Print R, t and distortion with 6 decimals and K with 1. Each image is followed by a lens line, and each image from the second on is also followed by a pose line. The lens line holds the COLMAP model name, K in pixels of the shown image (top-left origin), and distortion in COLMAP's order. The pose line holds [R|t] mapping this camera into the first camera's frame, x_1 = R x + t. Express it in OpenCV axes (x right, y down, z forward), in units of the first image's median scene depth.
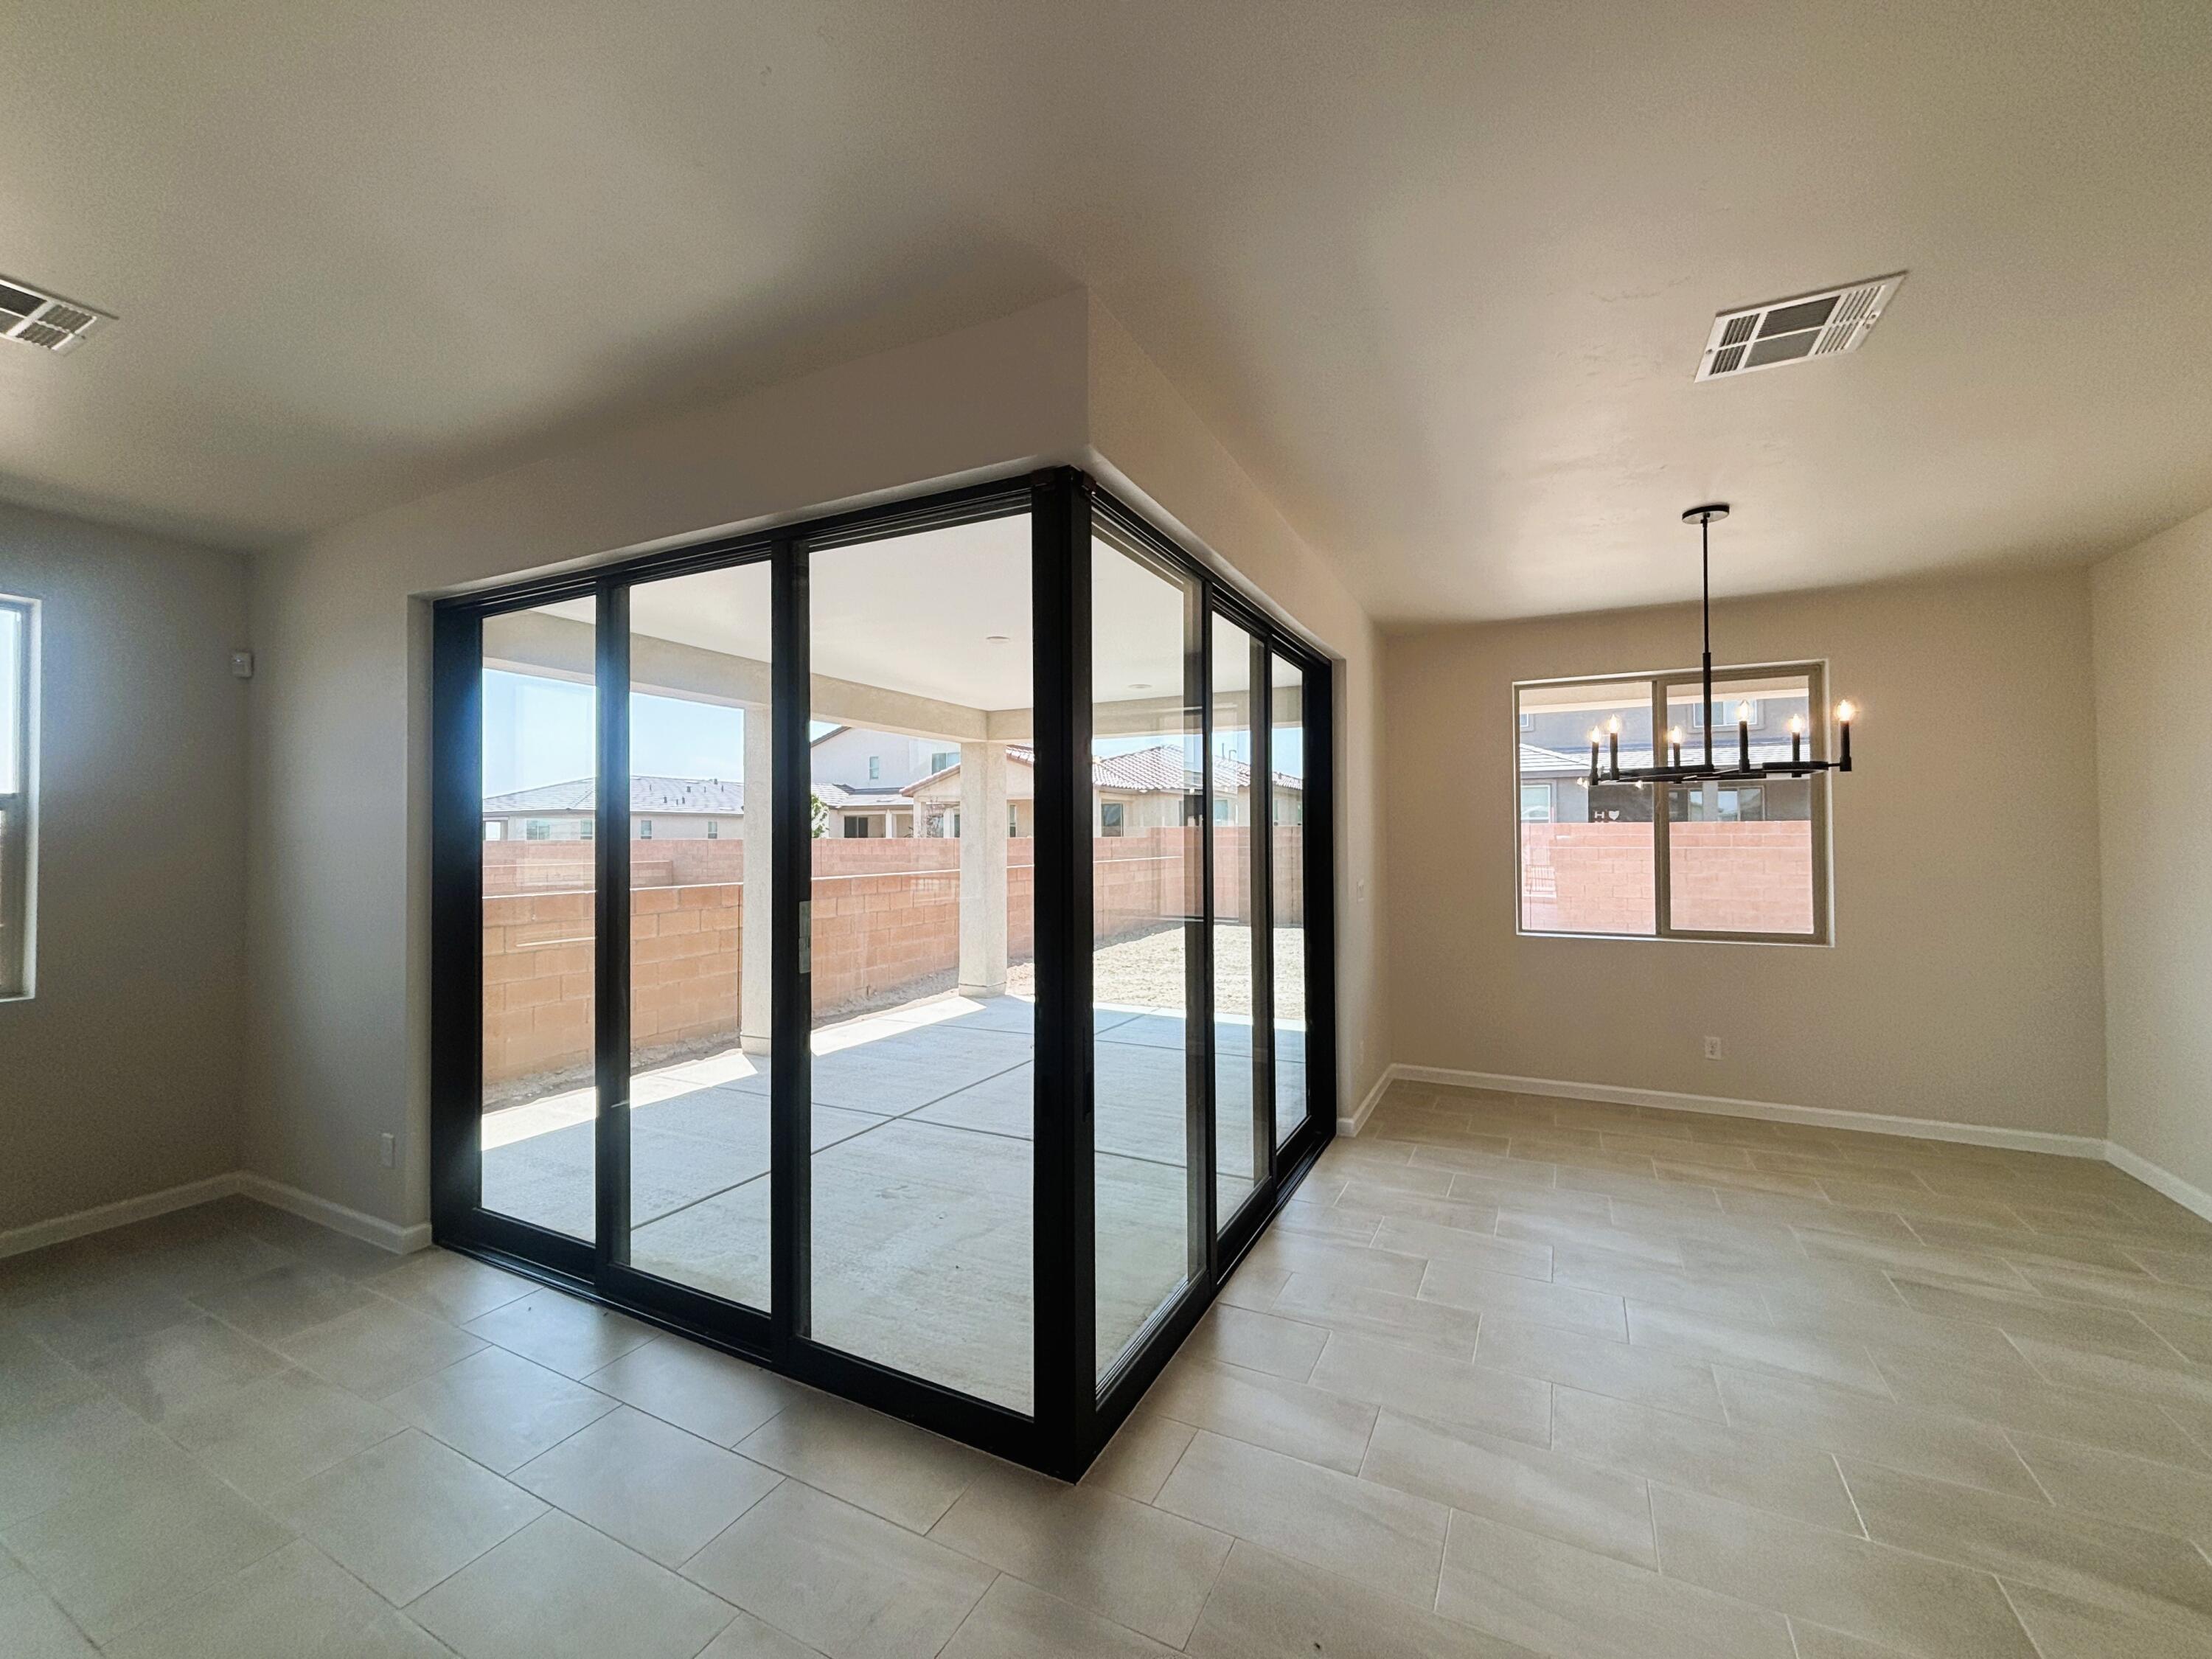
lens RADIAL K [[890.3, 0, 1110.1], [0, 890.3, 818.0], [0, 0, 1]] dist [-0.000363, 0.001636]
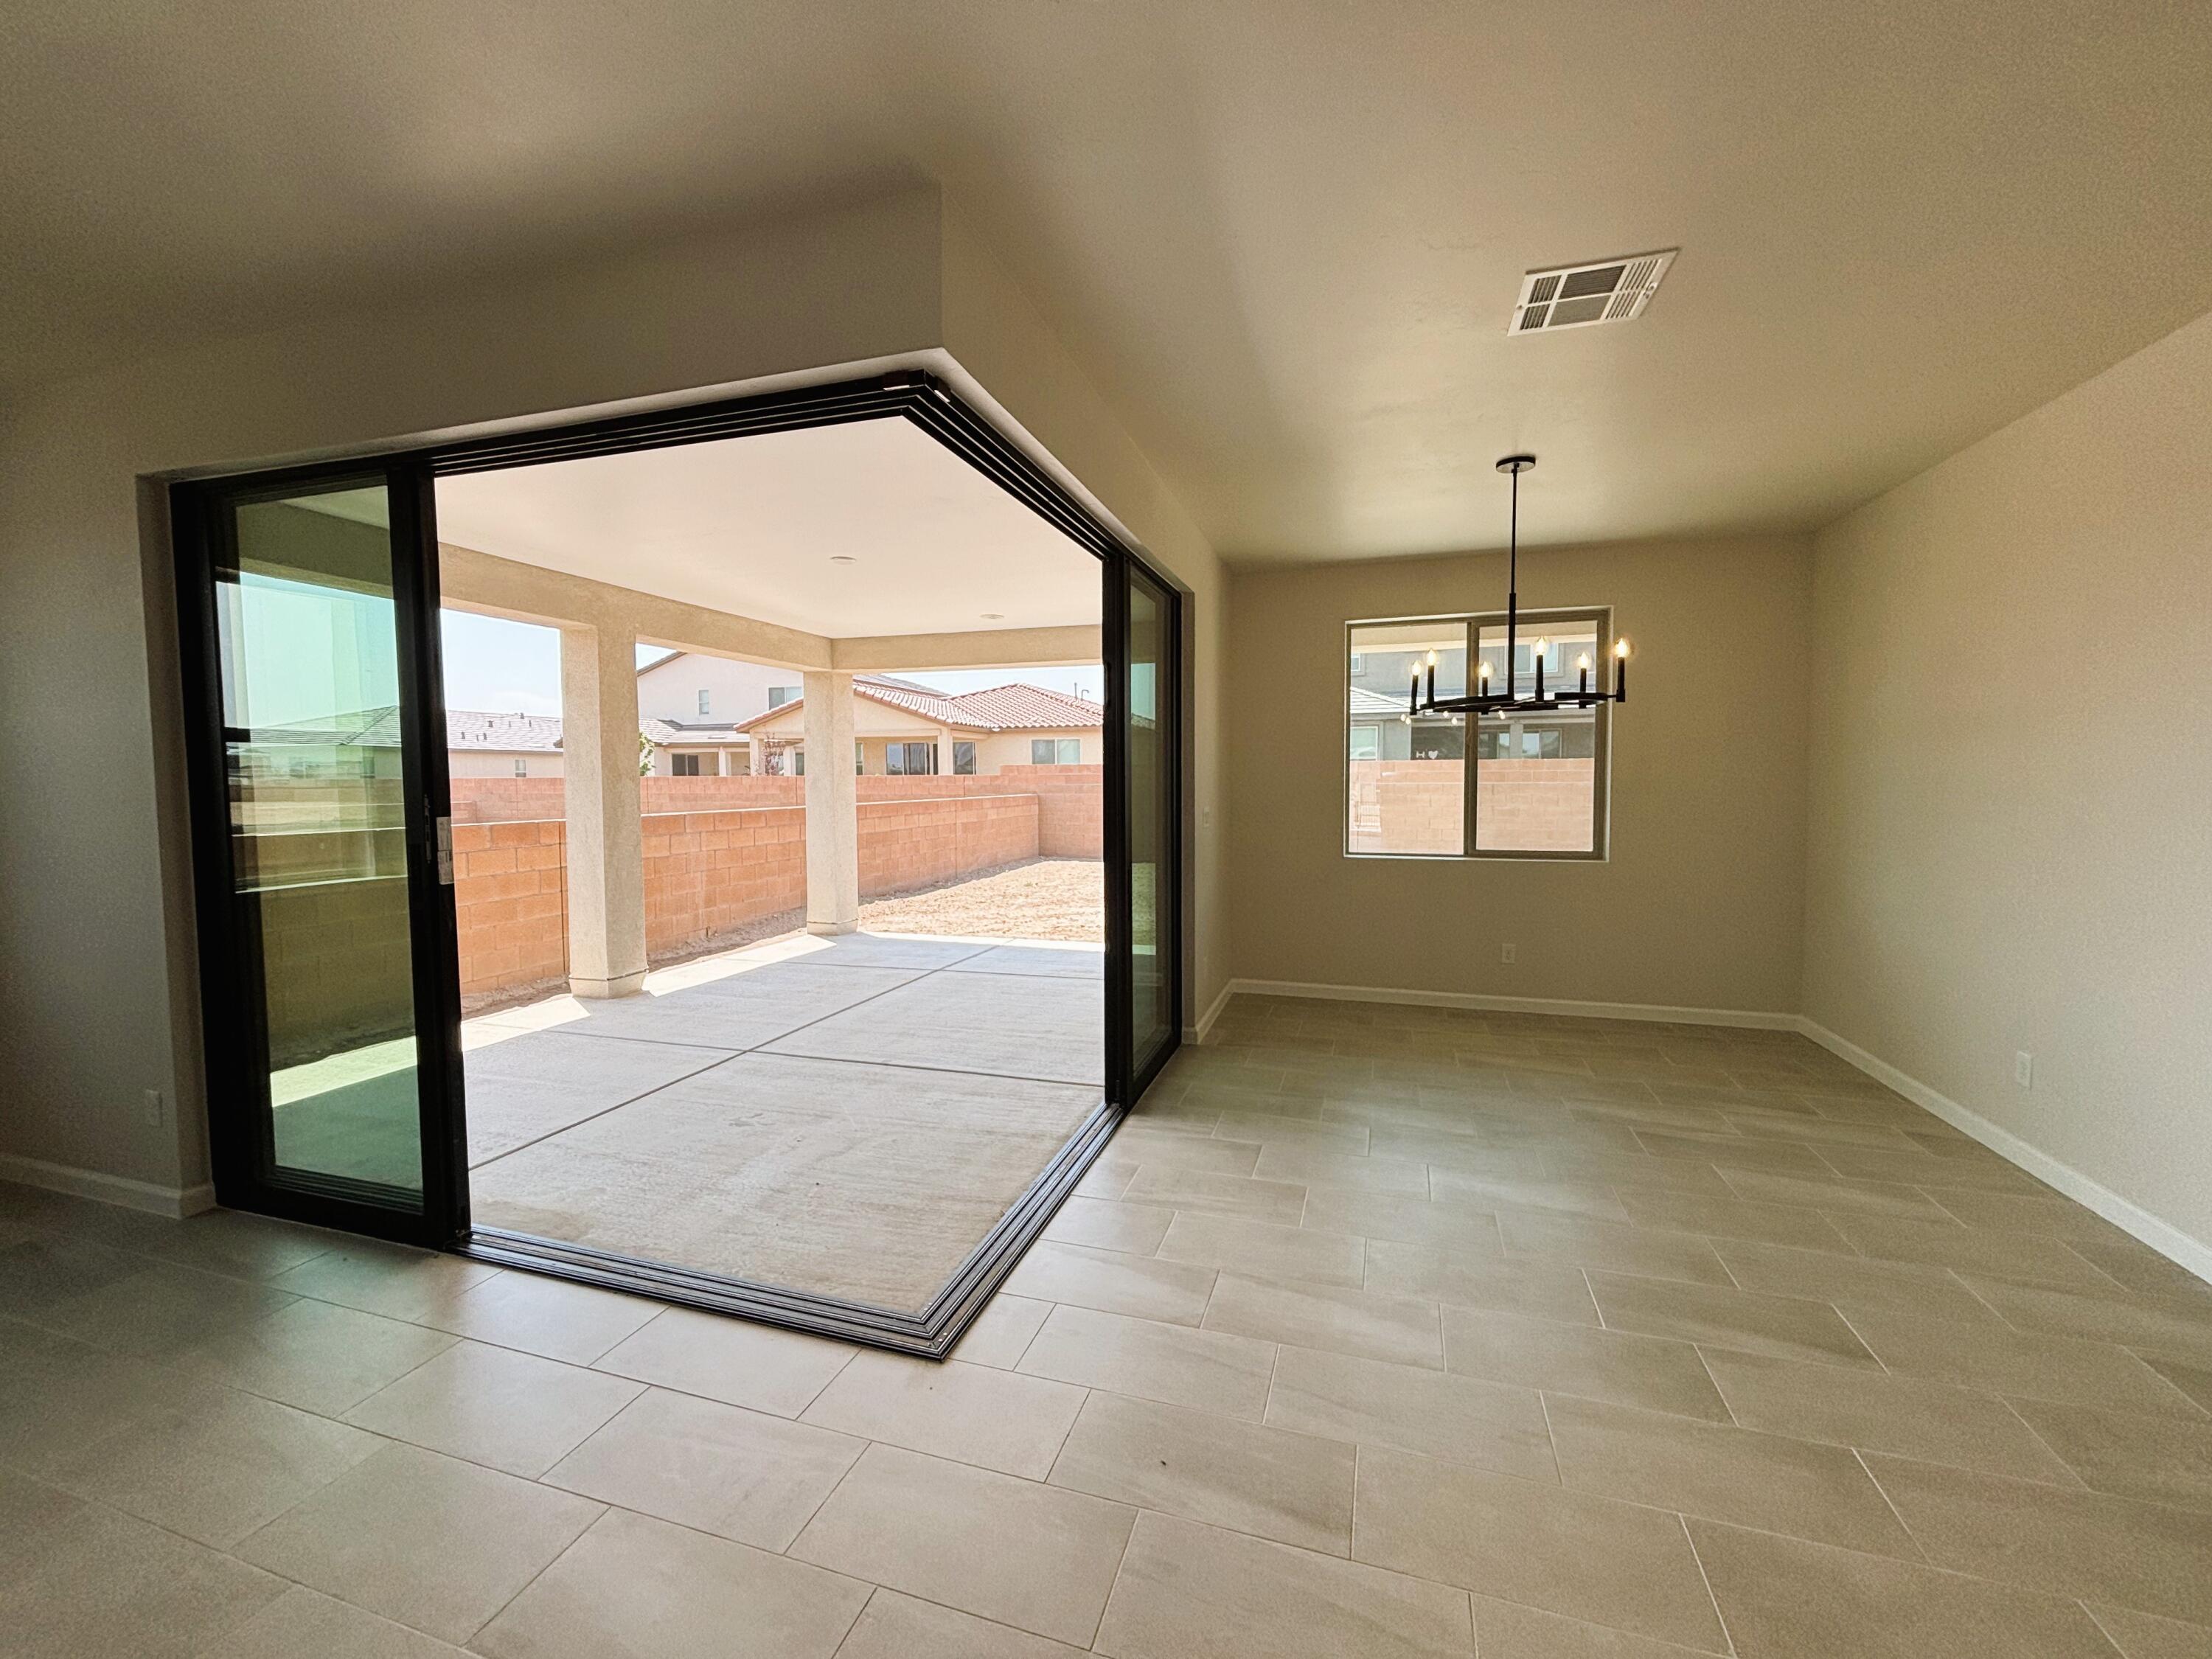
lens RADIAL K [[890.3, 0, 1107.6], [0, 890.3, 817.7], [0, 0, 1]] dist [-0.000363, 0.001636]
pose [[0.986566, -0.008456, 0.163142, -0.006733], [-0.002425, 0.997791, 0.066381, 0.017290], [-0.163343, -0.065885, 0.984367, -0.021105]]
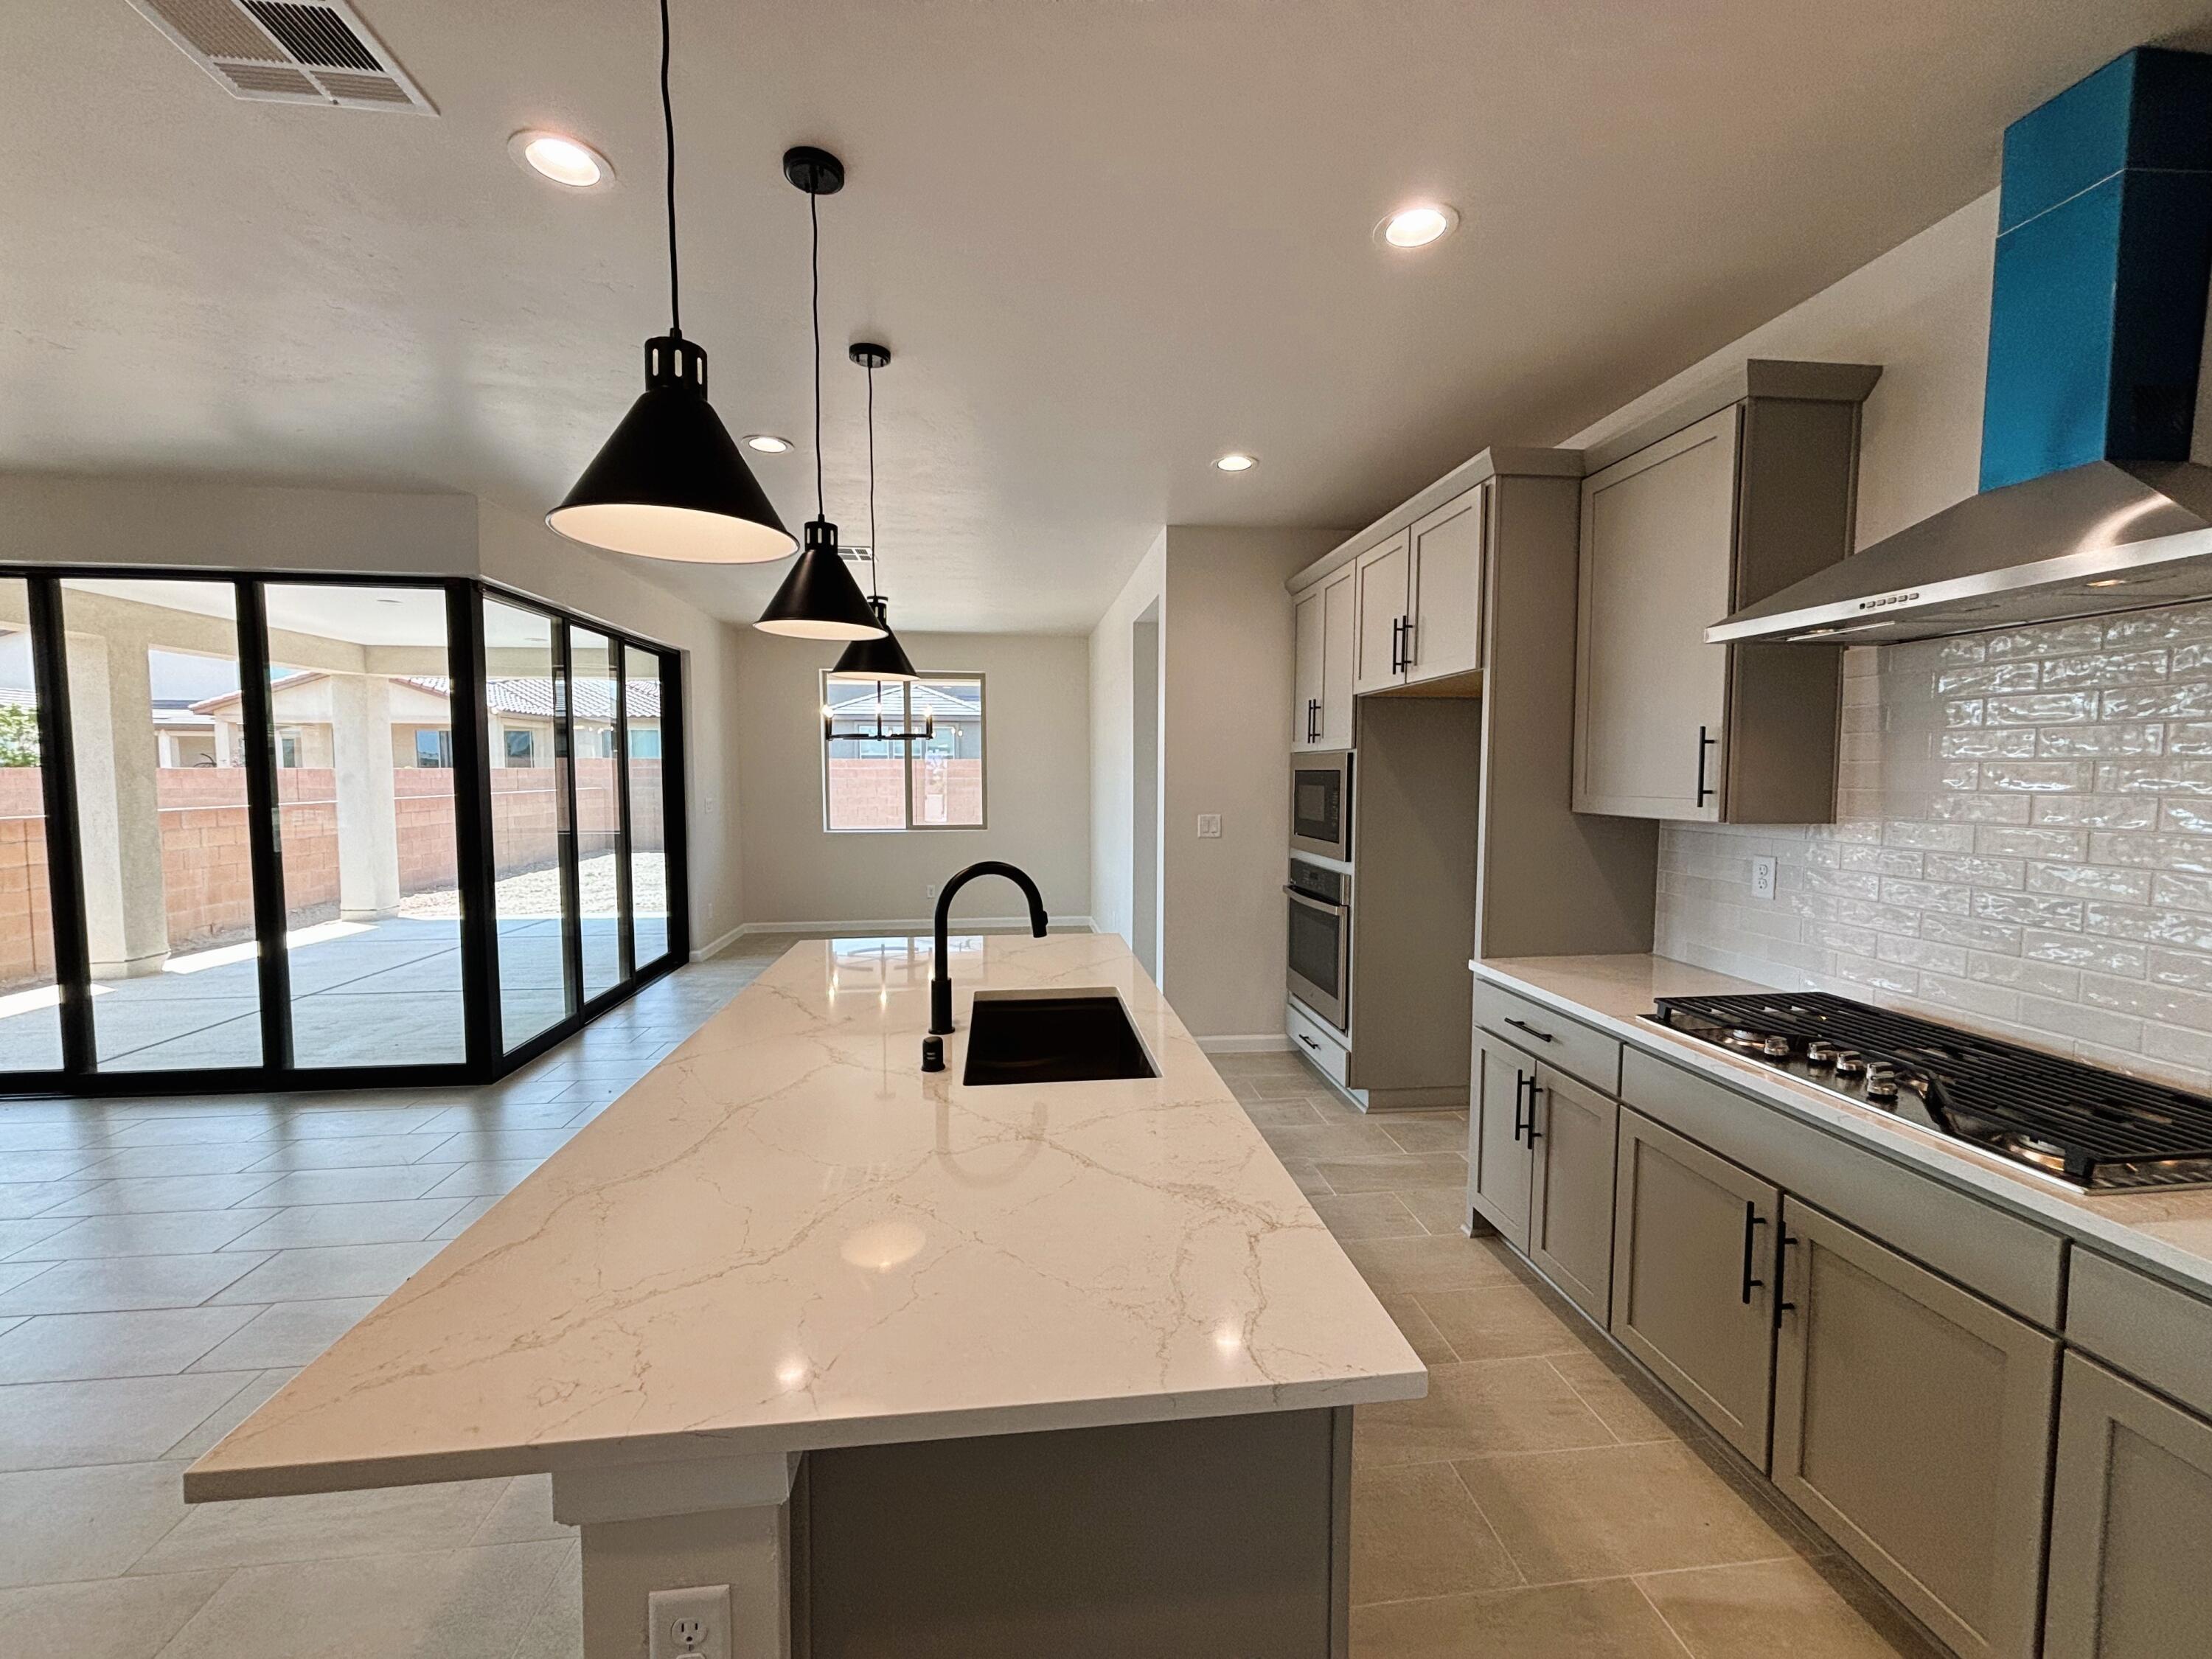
lens RADIAL K [[890.3, 0, 1094.6], [0, 890.3, 822.1], [0, 0, 1]] dist [-0.000363, 0.001636]
pose [[0.840365, -0.028074, 0.541294, 0.021935], [-0.015765, 0.996969, 0.076182, -0.019631], [-0.541792, -0.072554, 0.837375, -0.837543]]
